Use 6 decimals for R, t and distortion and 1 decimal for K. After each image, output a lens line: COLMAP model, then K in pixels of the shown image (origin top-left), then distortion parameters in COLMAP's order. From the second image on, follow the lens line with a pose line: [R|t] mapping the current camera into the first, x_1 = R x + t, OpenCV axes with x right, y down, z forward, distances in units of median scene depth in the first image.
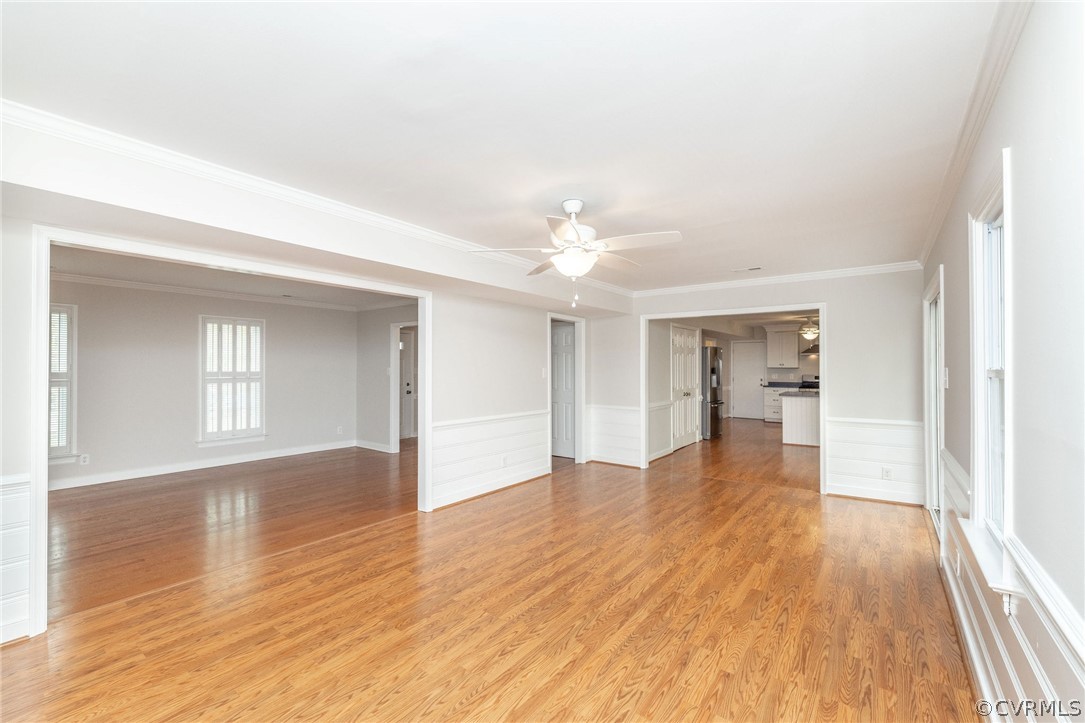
lens RADIAL K [[457.1, 0, 539.6], [0, 457.1, 363.2], [0, 0, 1]] dist [-0.000358, -0.000031]
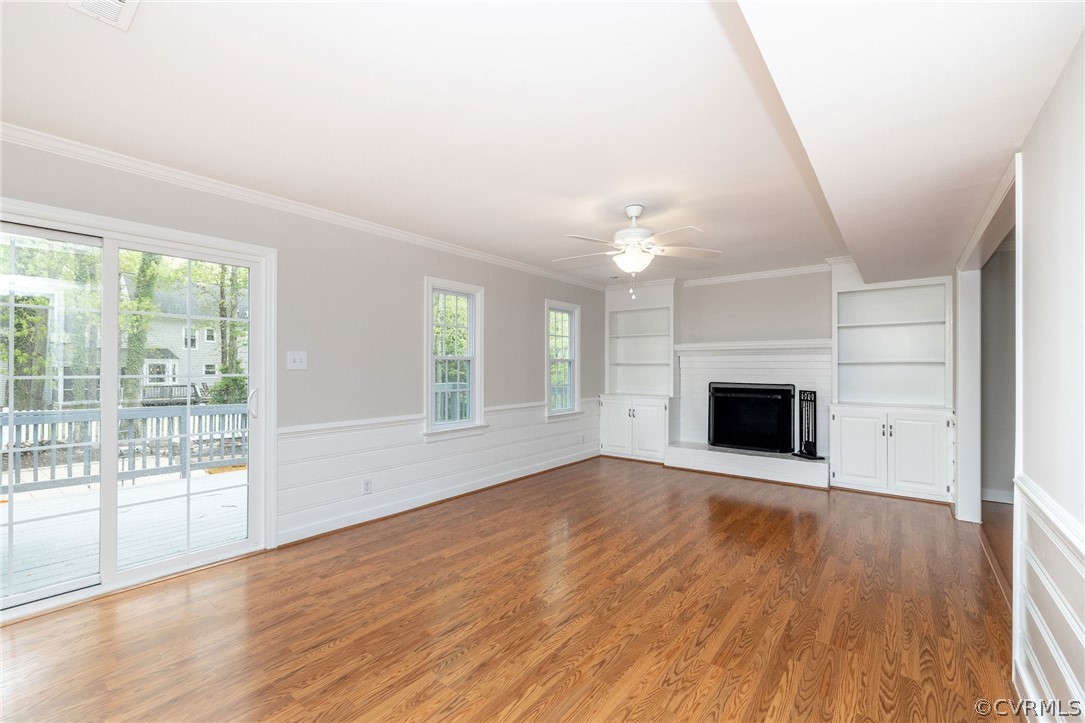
lens RADIAL K [[455.1, 0, 536.1], [0, 455.1, 361.2], [0, 0, 1]] dist [0.001674, 0.000054]
pose [[-0.999472, -0.001361, 0.032472, 0.260894], [-0.002099, 0.999740, -0.022710, 0.052908], [-0.032433, -0.022766, -0.999215, 1.983662]]
